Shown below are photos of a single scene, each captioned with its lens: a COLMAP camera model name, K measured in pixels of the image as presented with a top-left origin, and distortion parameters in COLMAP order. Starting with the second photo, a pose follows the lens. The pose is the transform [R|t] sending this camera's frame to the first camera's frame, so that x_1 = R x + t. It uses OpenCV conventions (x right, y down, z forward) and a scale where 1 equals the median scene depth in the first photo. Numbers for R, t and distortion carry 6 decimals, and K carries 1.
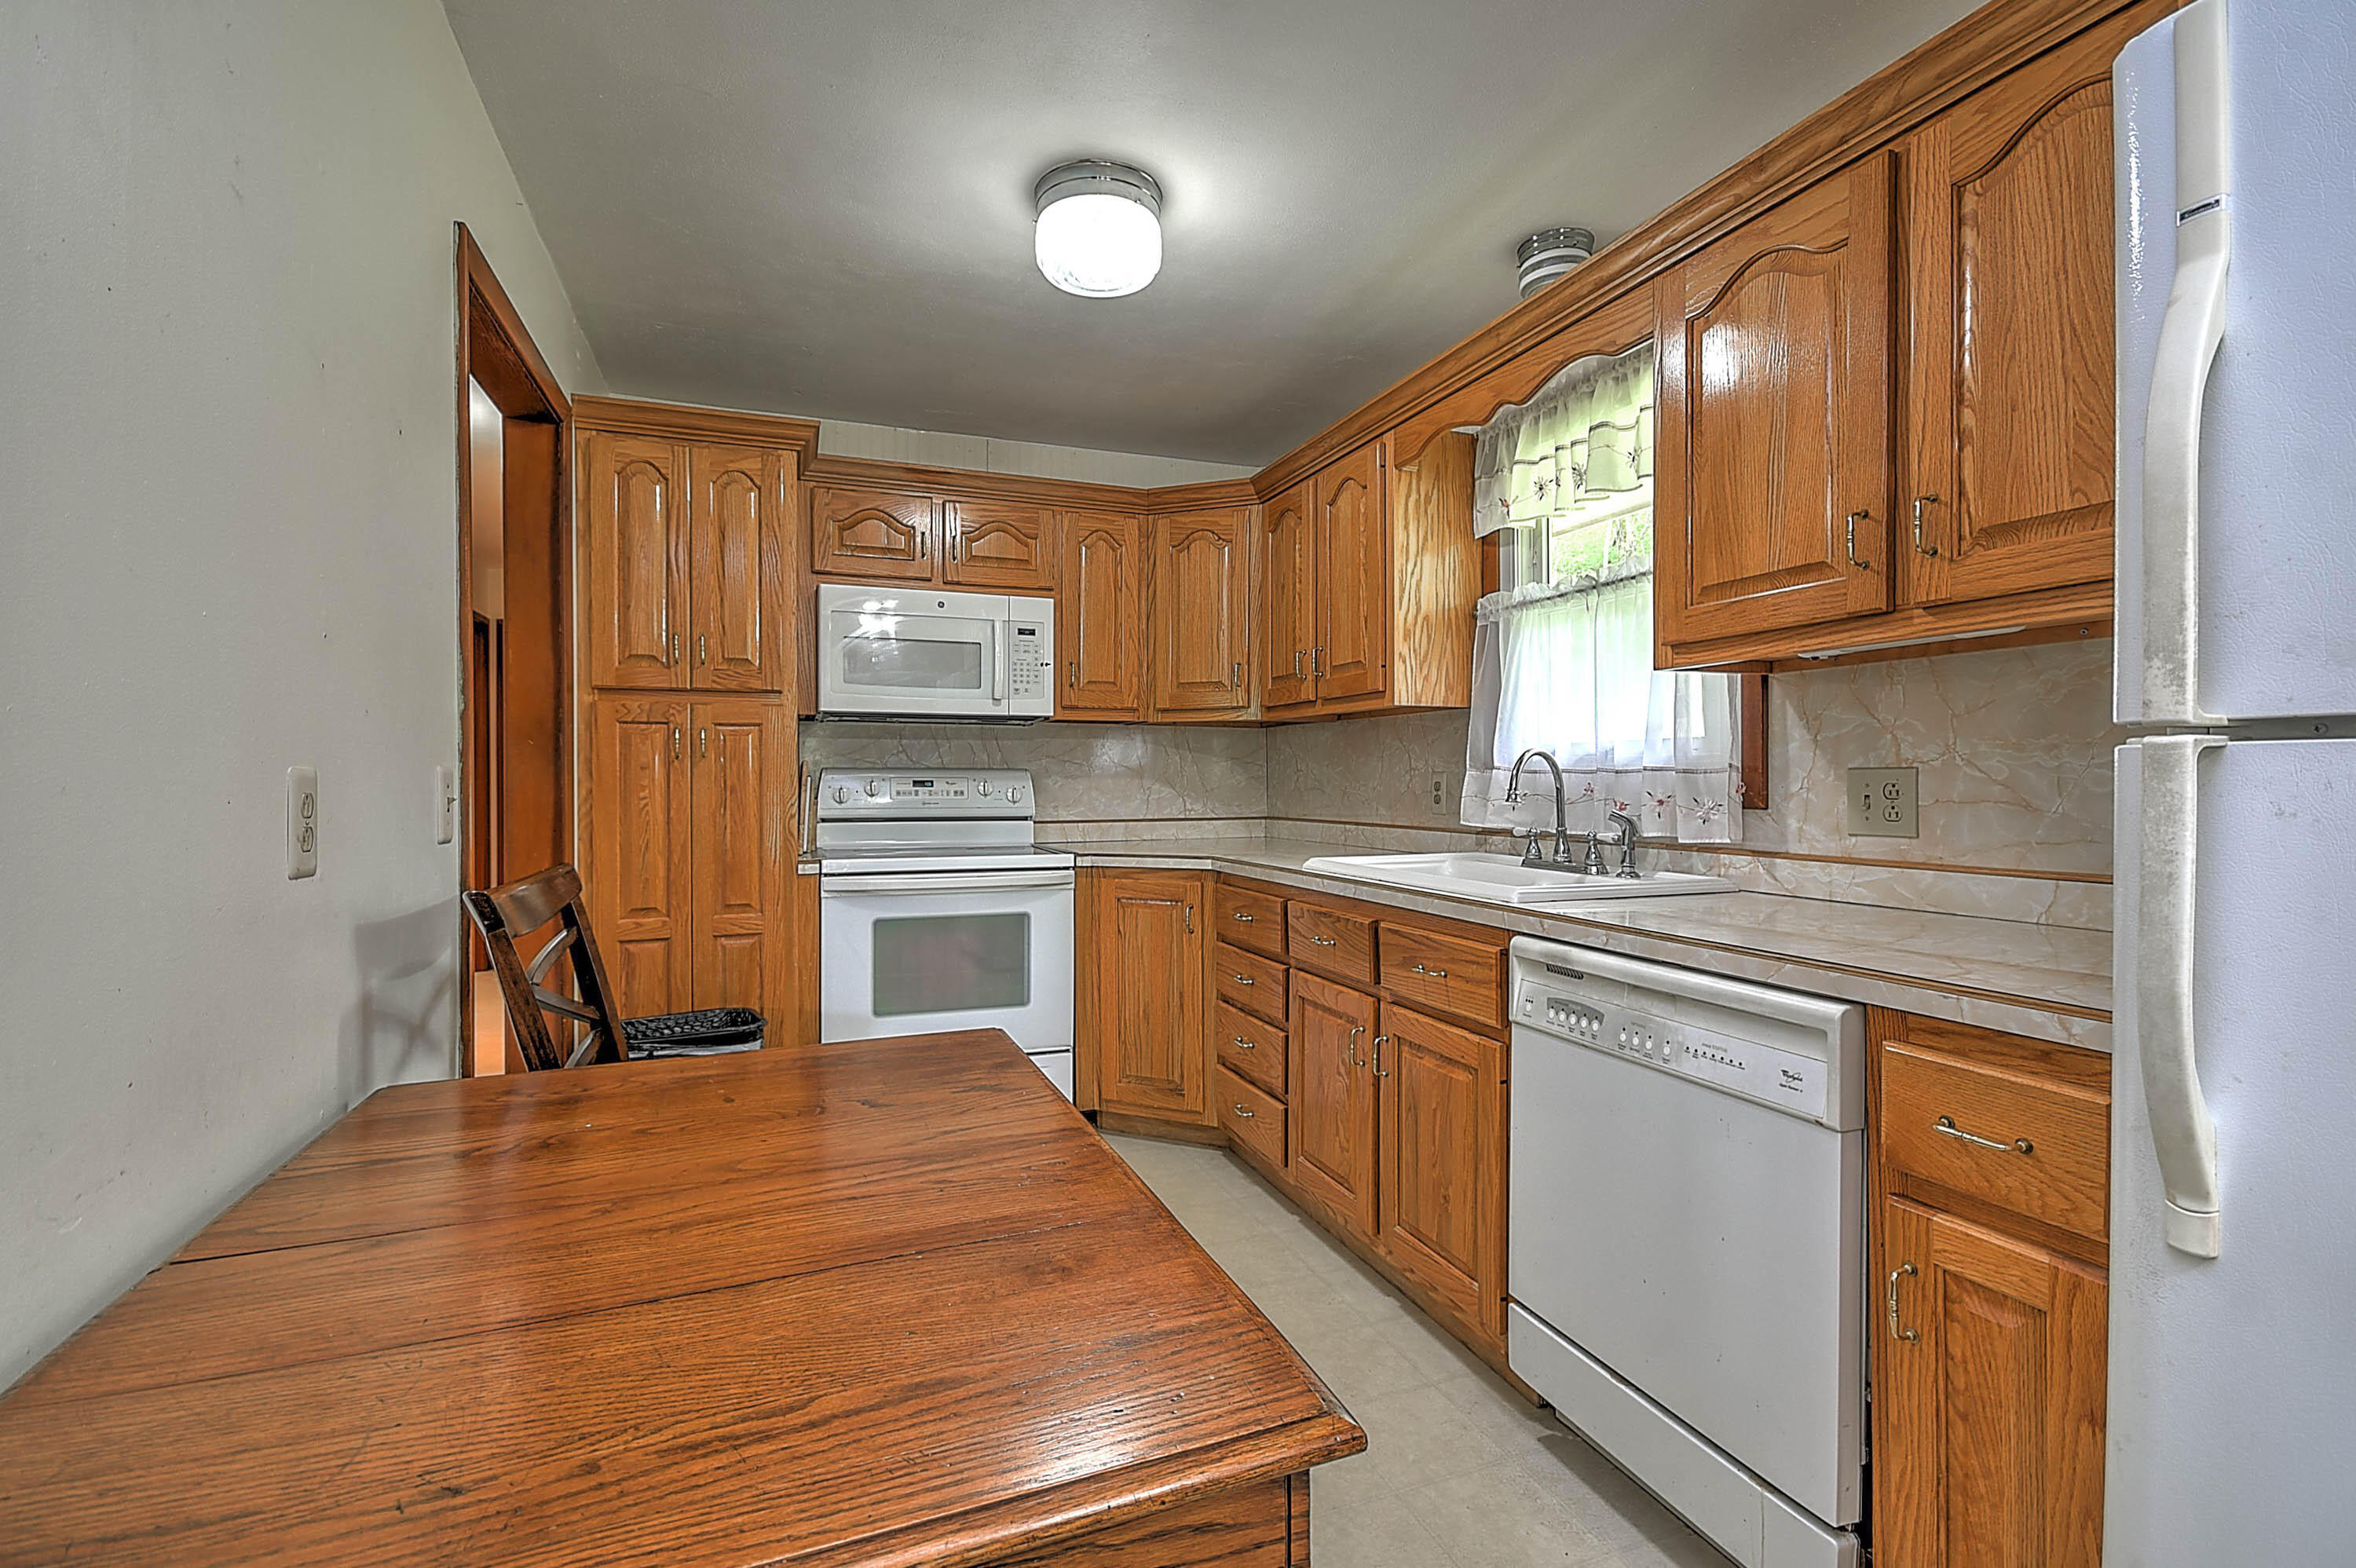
lens RADIAL K [[1030.9, 0, 1184.6], [0, 1030.9, 788.6], [0, 0, 1]] dist [0.001519, 0.000045]
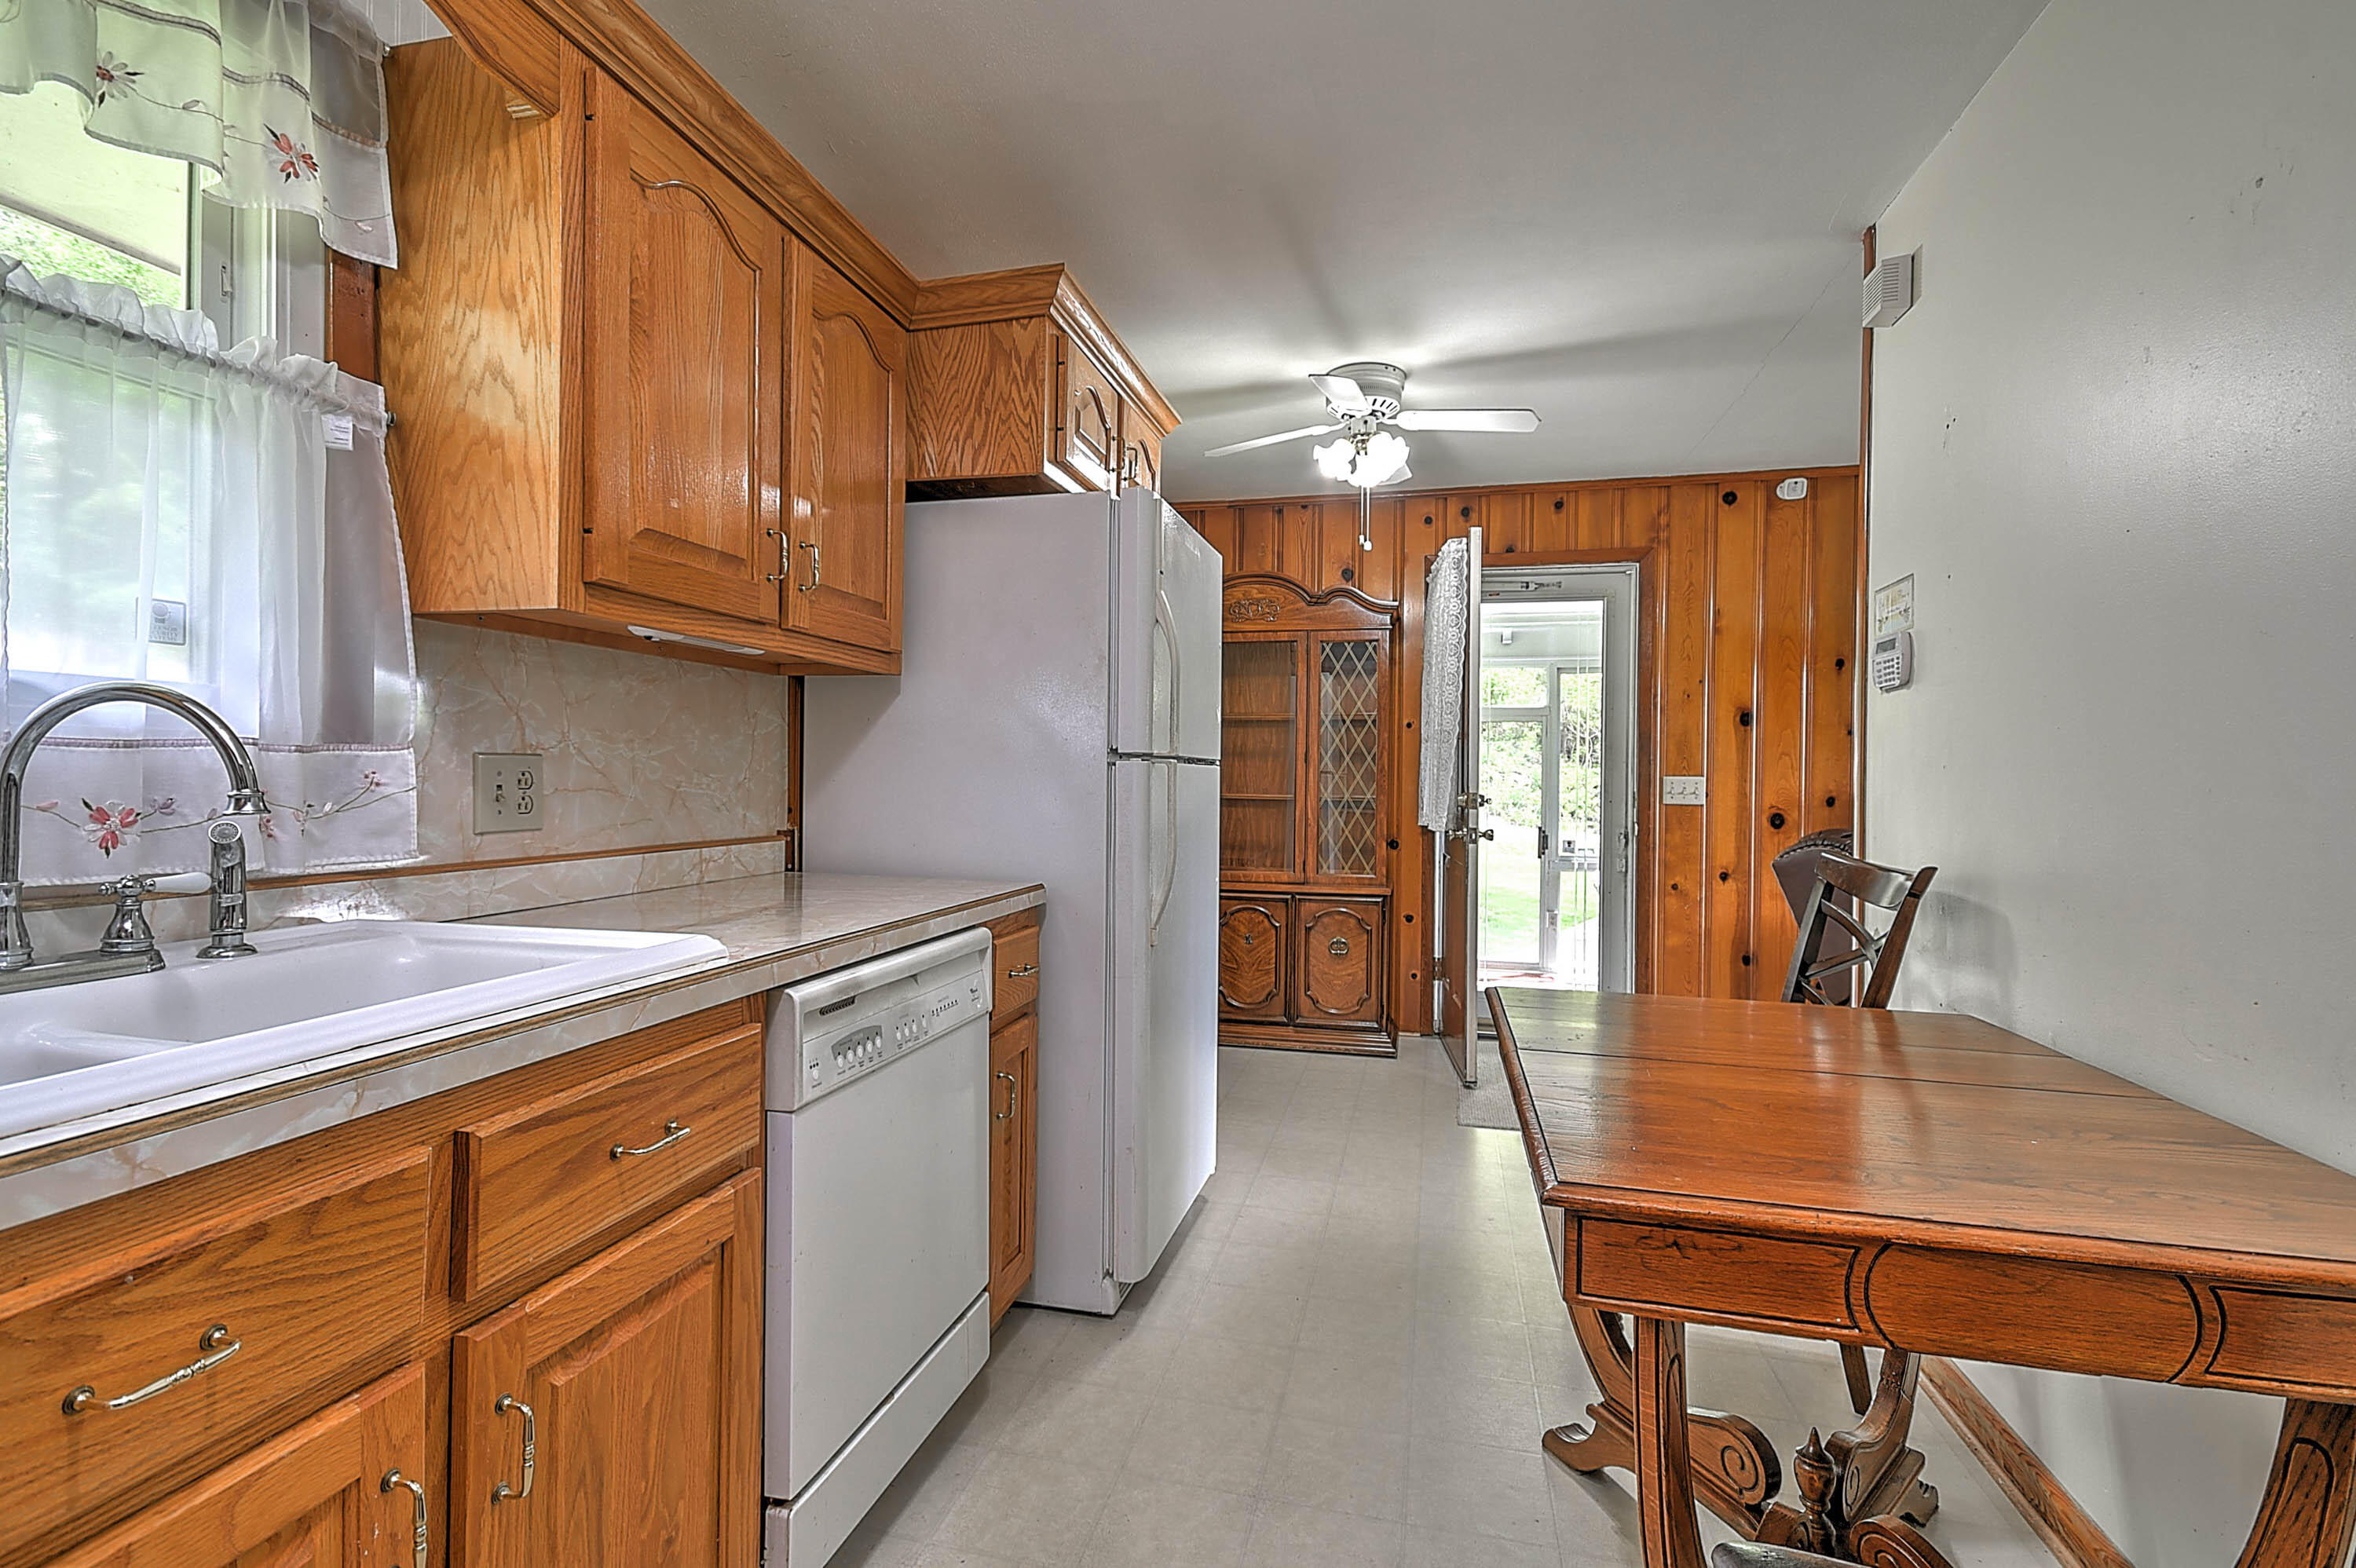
lens RADIAL K [[1089.9, 0, 1174.4], [0, 1089.9, 776.0], [0, 0, 1]] dist [0.023730, 0.000538]
pose [[-0.824272, -0.006859, 0.566152, -0.333248], [-0.006564, 0.999975, 0.002558, -0.007627], [-0.566155, -0.001607, -0.824297, 1.530857]]
